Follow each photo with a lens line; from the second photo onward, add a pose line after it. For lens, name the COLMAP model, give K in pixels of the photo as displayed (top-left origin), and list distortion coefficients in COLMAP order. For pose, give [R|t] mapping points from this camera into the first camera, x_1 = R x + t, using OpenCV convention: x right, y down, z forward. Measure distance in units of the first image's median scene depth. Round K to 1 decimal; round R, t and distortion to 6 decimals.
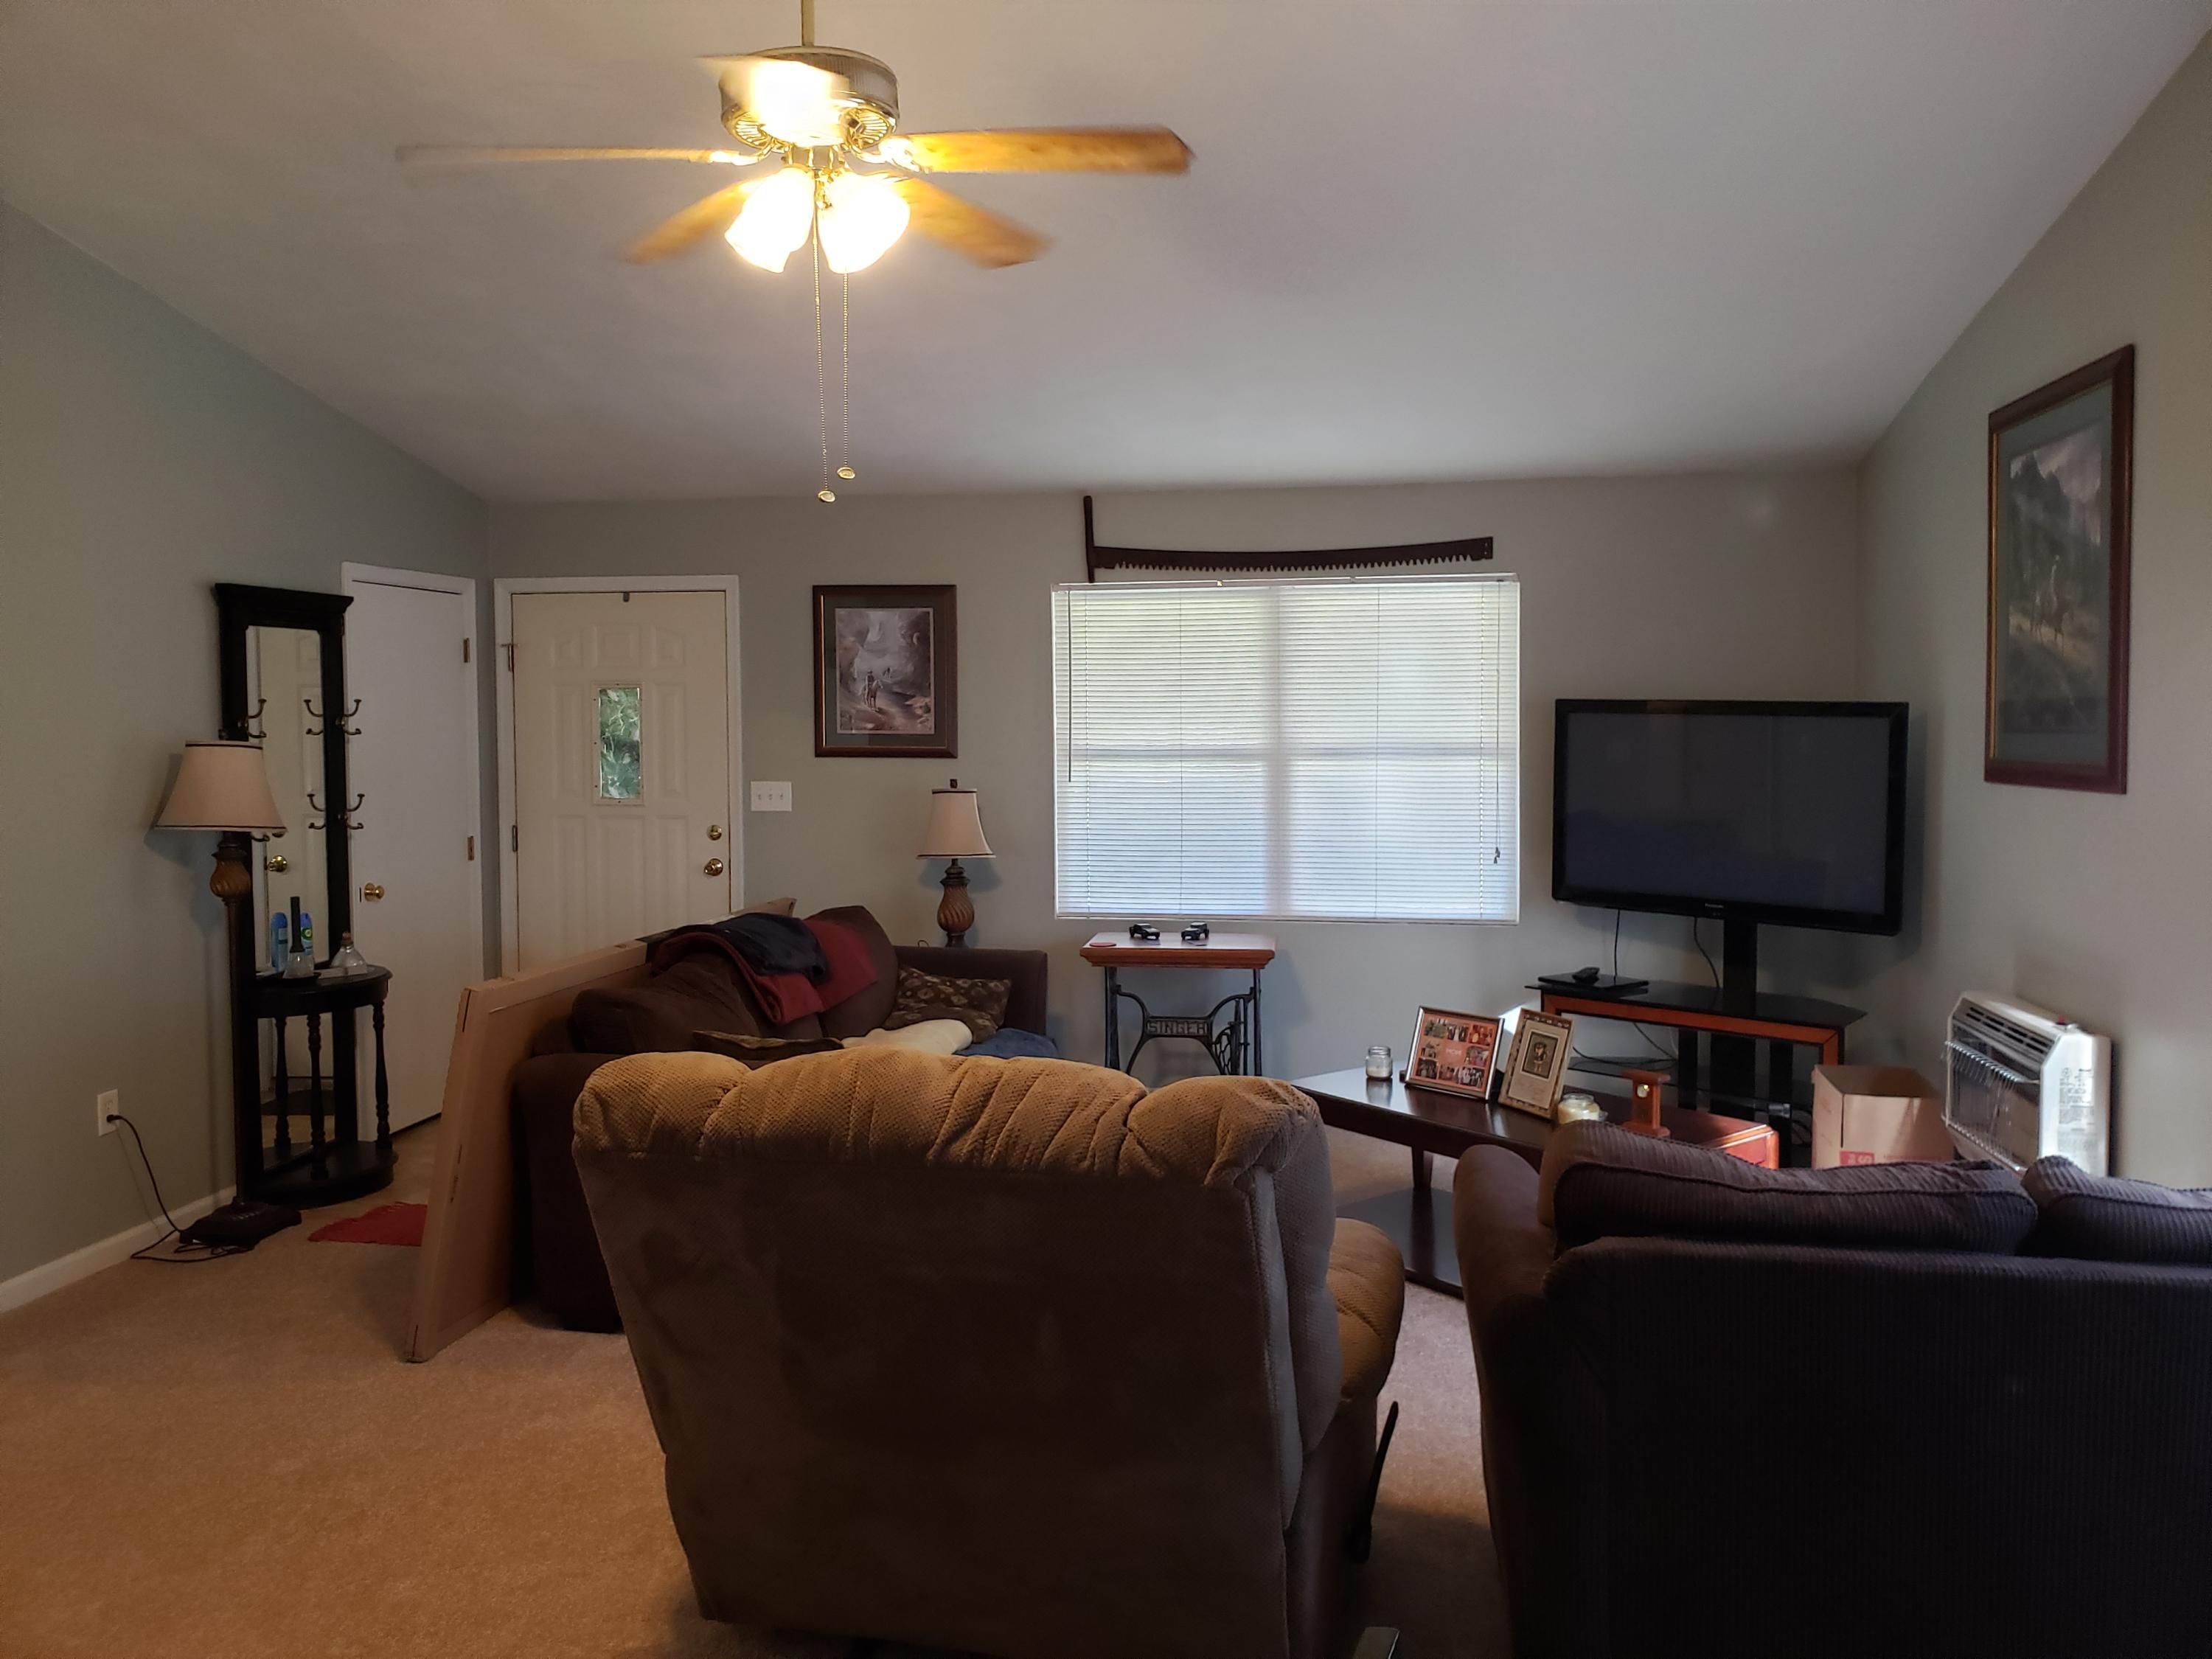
lens RADIAL K [[1713.4, 0, 1103.8], [0, 1713.4, 814.4], [0, 0, 1]] dist [0.150831, -0.374808]
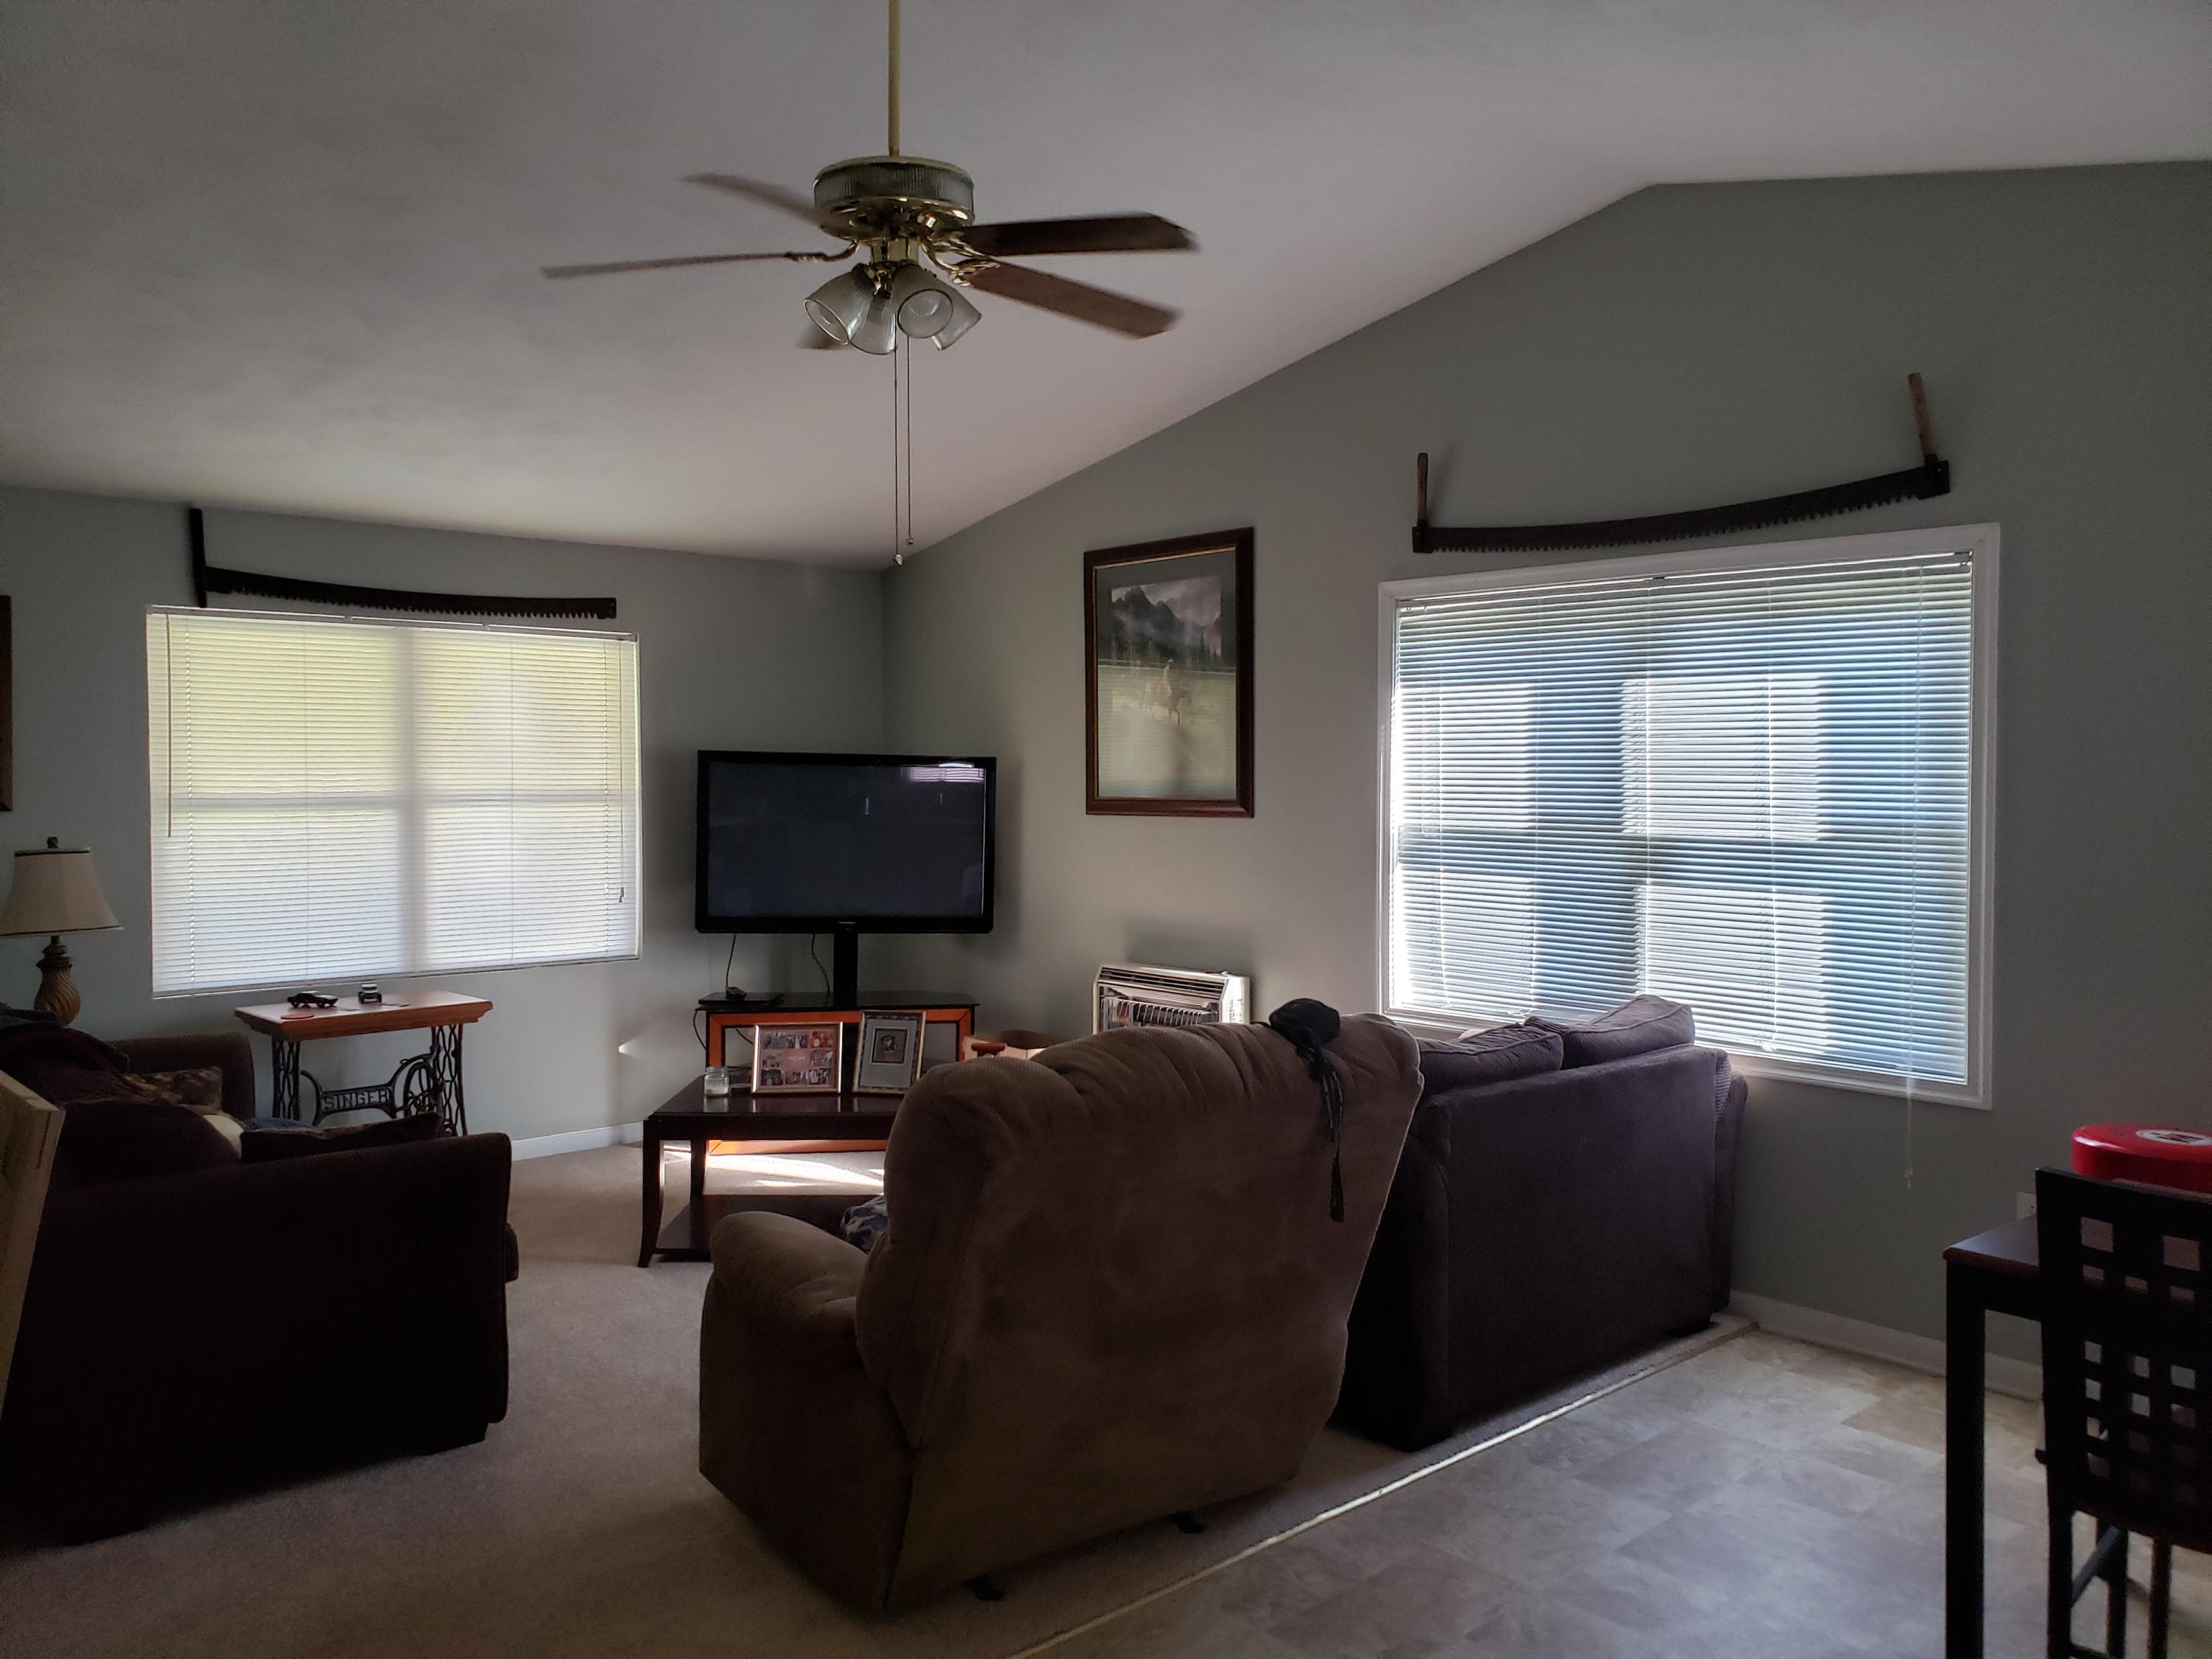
lens RADIAL K [[1713.4, 0, 1103.8], [0, 1713.4, 814.4], [0, 0, 1]] dist [0.150831, -0.374808]
pose [[0.603108, -0.016264, 0.797494, -0.455748], [0.040698, 0.999117, -0.010402, -0.002571], [-0.796621, 0.038731, 0.603238, 0.113932]]
